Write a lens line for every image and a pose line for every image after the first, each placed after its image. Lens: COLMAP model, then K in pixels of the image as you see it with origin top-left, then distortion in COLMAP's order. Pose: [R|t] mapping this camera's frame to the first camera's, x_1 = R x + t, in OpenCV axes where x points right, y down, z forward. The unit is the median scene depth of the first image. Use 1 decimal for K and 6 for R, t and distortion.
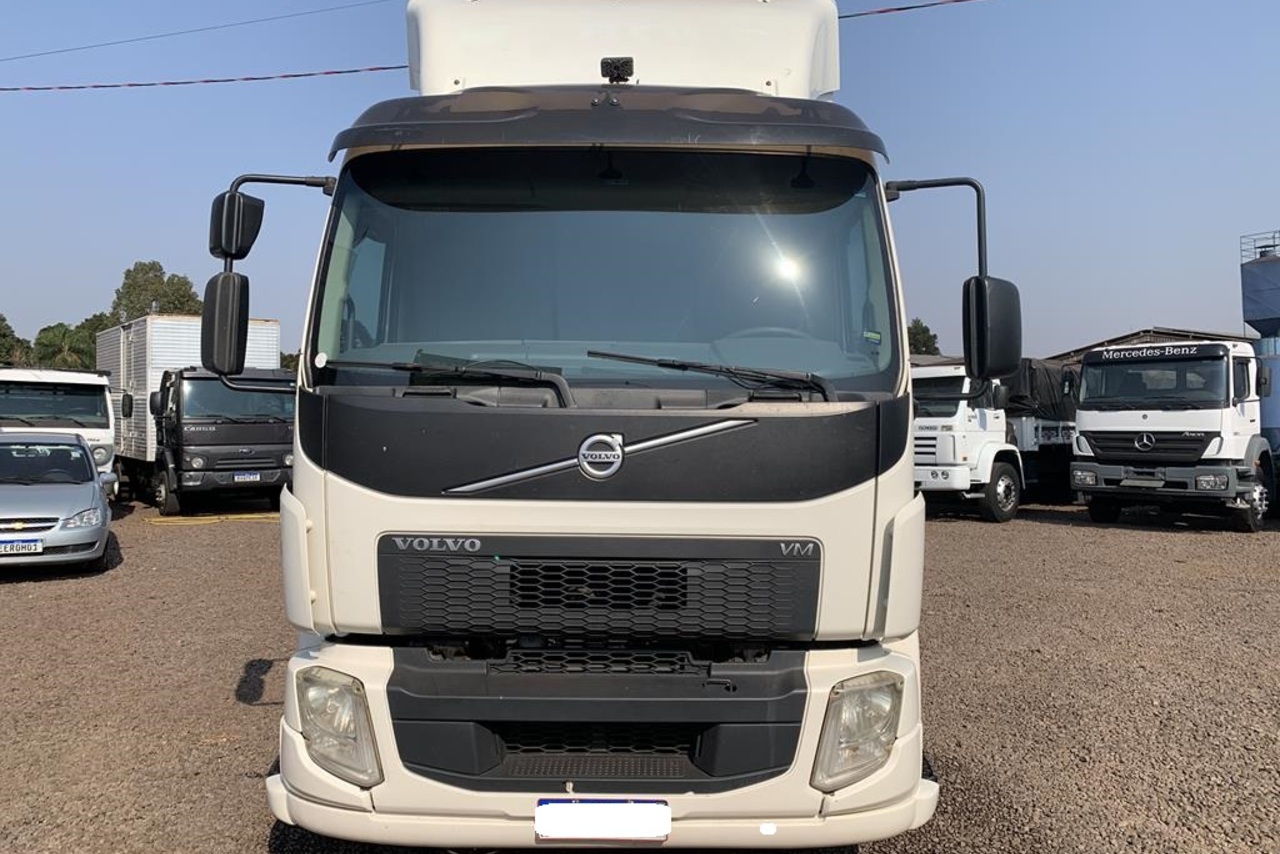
lens RADIAL K [[976.1, 0, 640.0], [0, 976.1, 427.0], [0, 0, 1]] dist [0.035400, -0.002169]
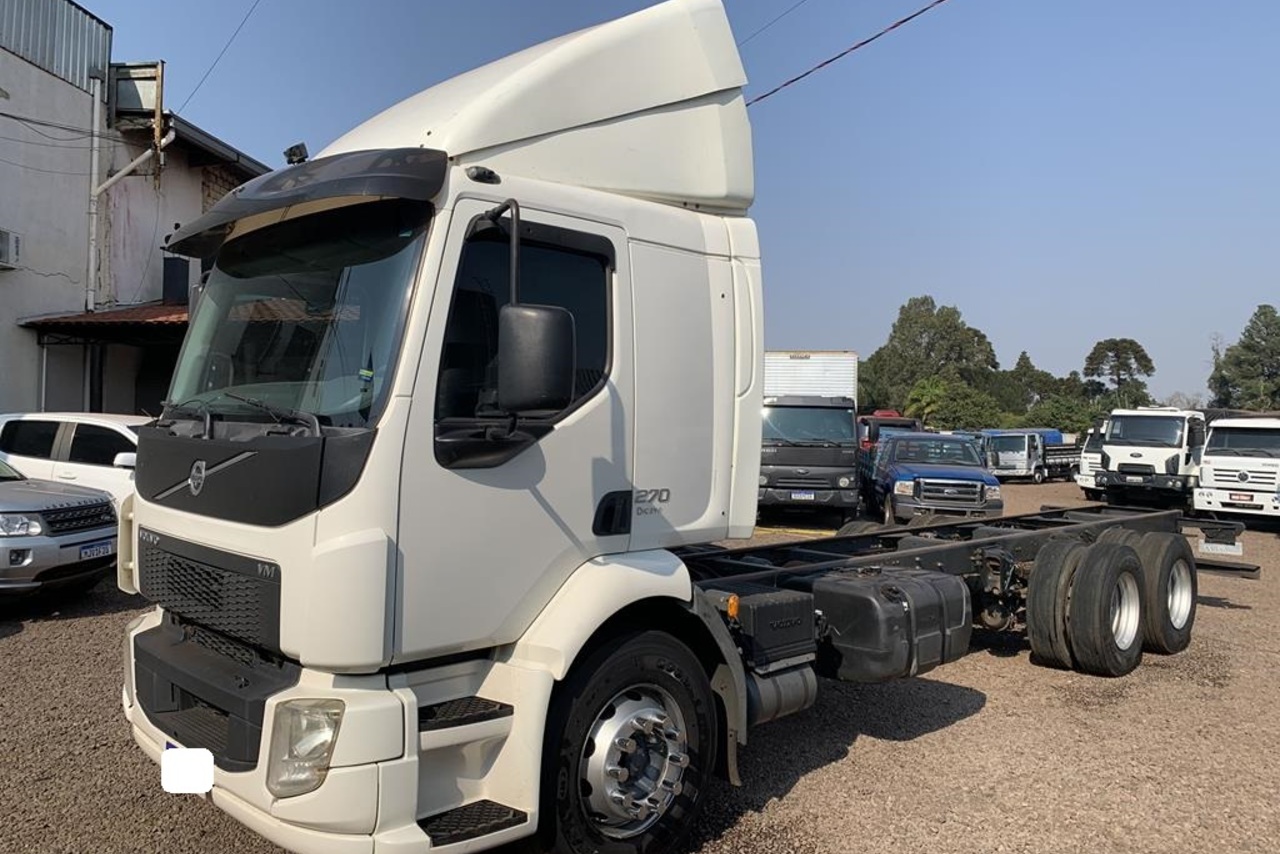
lens RADIAL K [[976.1, 0, 640.0], [0, 976.1, 427.0], [0, 0, 1]] dist [0.035400, -0.002169]
pose [[0.709383, 0.007445, -0.704784, 1.219779], [-0.024448, 0.999602, -0.014048, -0.030064], [0.704399, 0.027196, 0.709283, 0.497883]]
